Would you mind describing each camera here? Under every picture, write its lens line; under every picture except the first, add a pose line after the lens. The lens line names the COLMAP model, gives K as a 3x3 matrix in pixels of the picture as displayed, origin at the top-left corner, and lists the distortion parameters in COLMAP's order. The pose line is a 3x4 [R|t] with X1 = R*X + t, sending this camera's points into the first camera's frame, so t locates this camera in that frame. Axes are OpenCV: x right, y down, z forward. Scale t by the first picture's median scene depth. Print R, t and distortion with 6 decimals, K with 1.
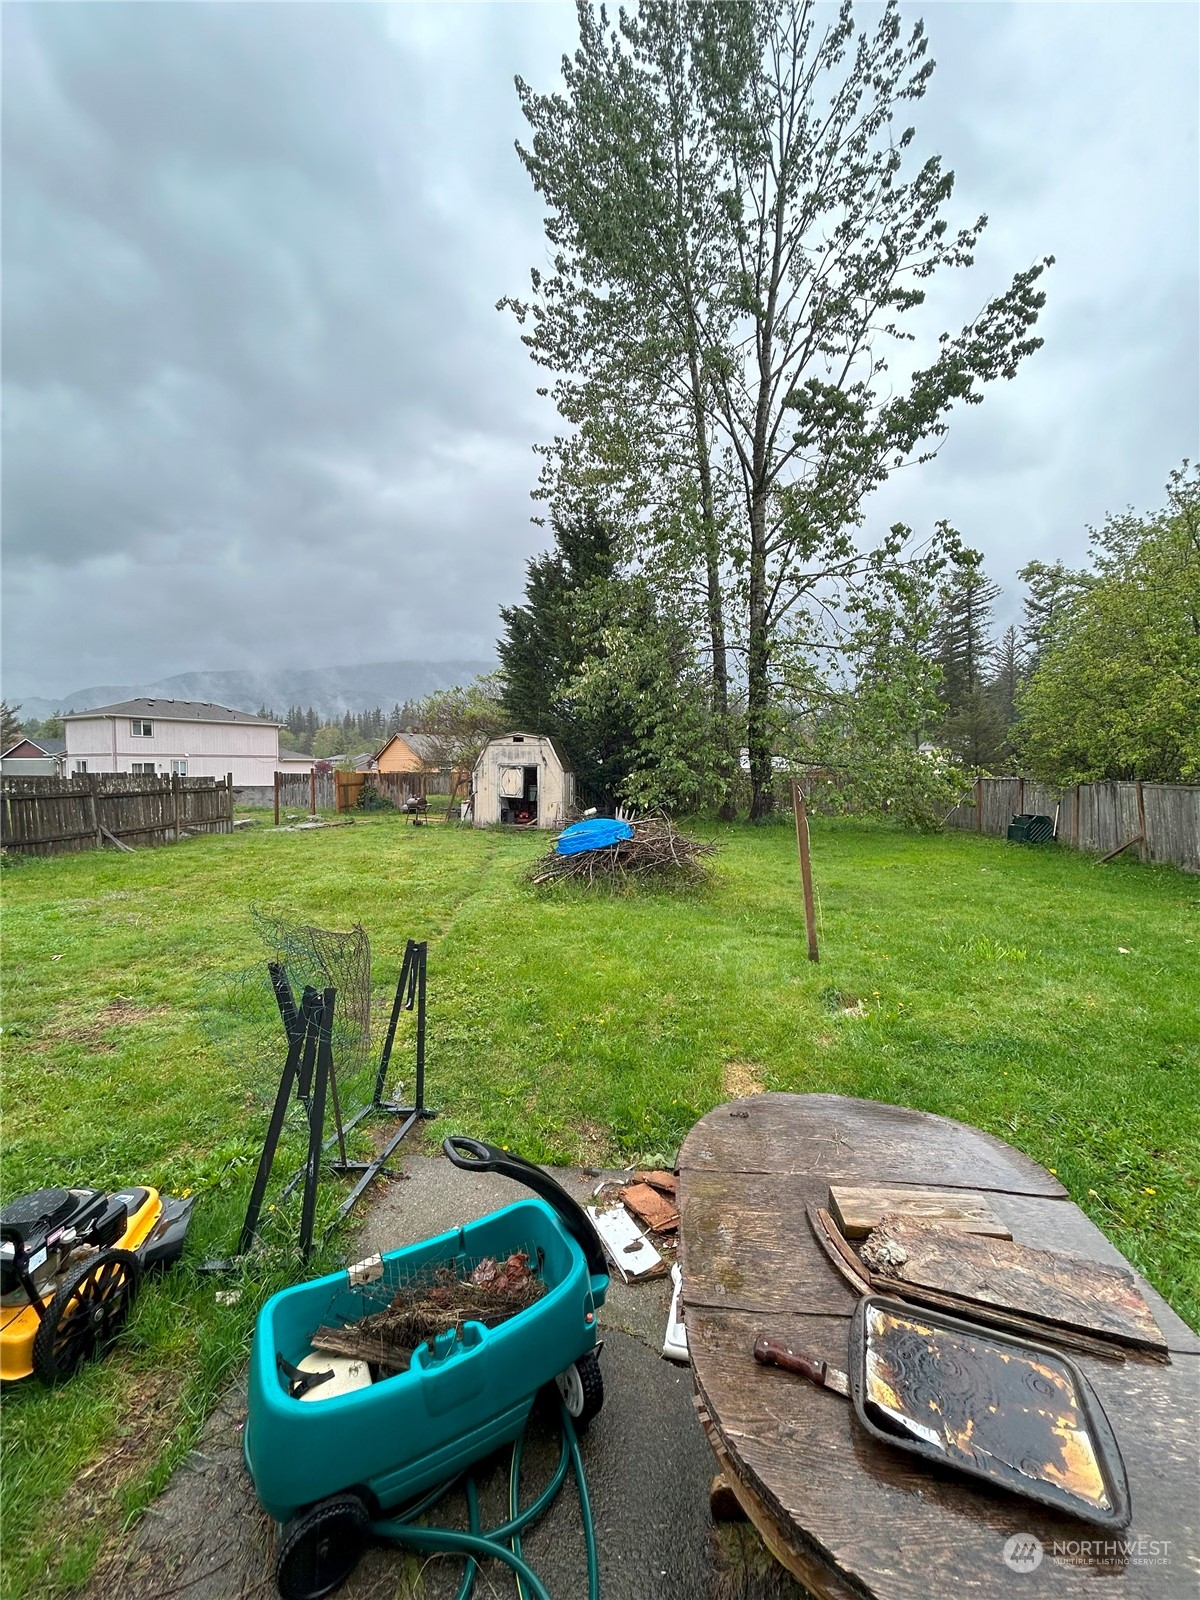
lens RADIAL K [[644.6, 0, 611.2], [0, 644.6, 793.9], [0, 0, 1]] dist [-0.000360, 0.000117]
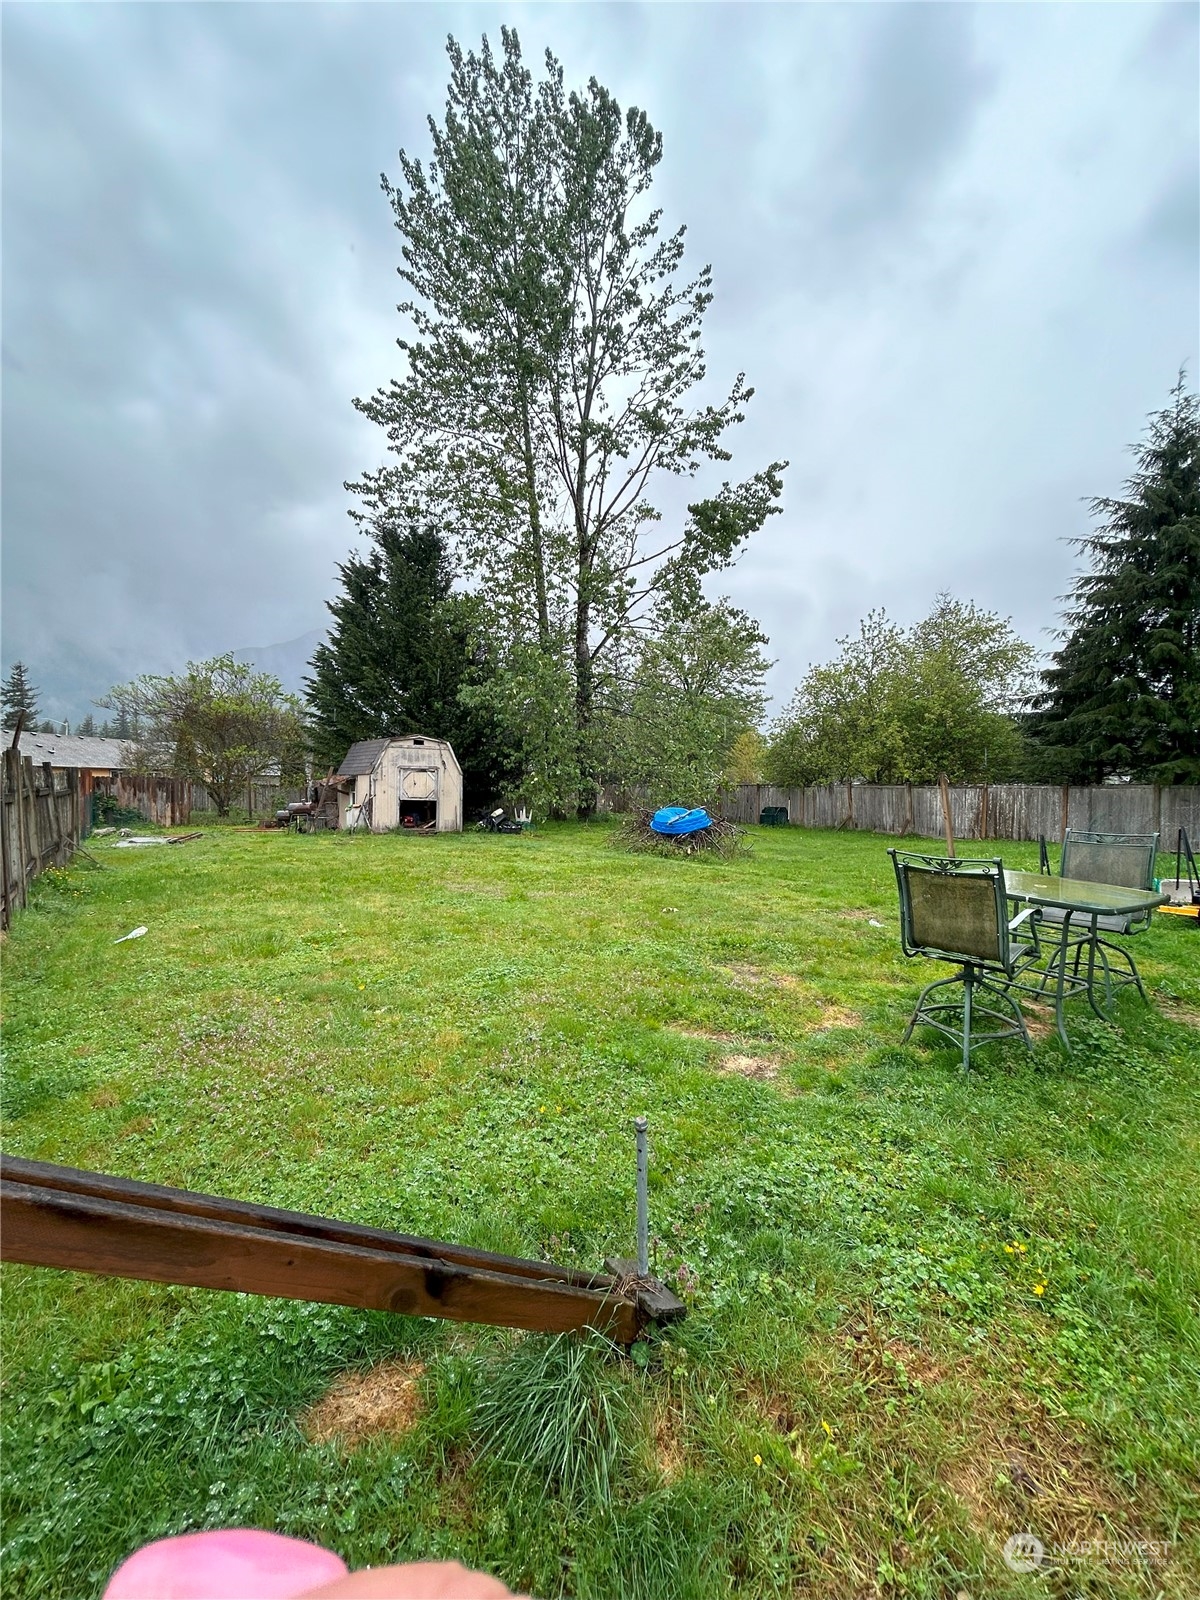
lens RADIAL K [[644.6, 0, 598.6], [0, 644.6, 795.1], [0, 0, 1]] dist [-0.000360, 0.000117]
pose [[0.773386, -0.002436, 0.633931, -0.562903], [0.019227, 0.999623, -0.019615, 0.022137], [-0.633644, 0.027359, 0.773141, 0.054990]]
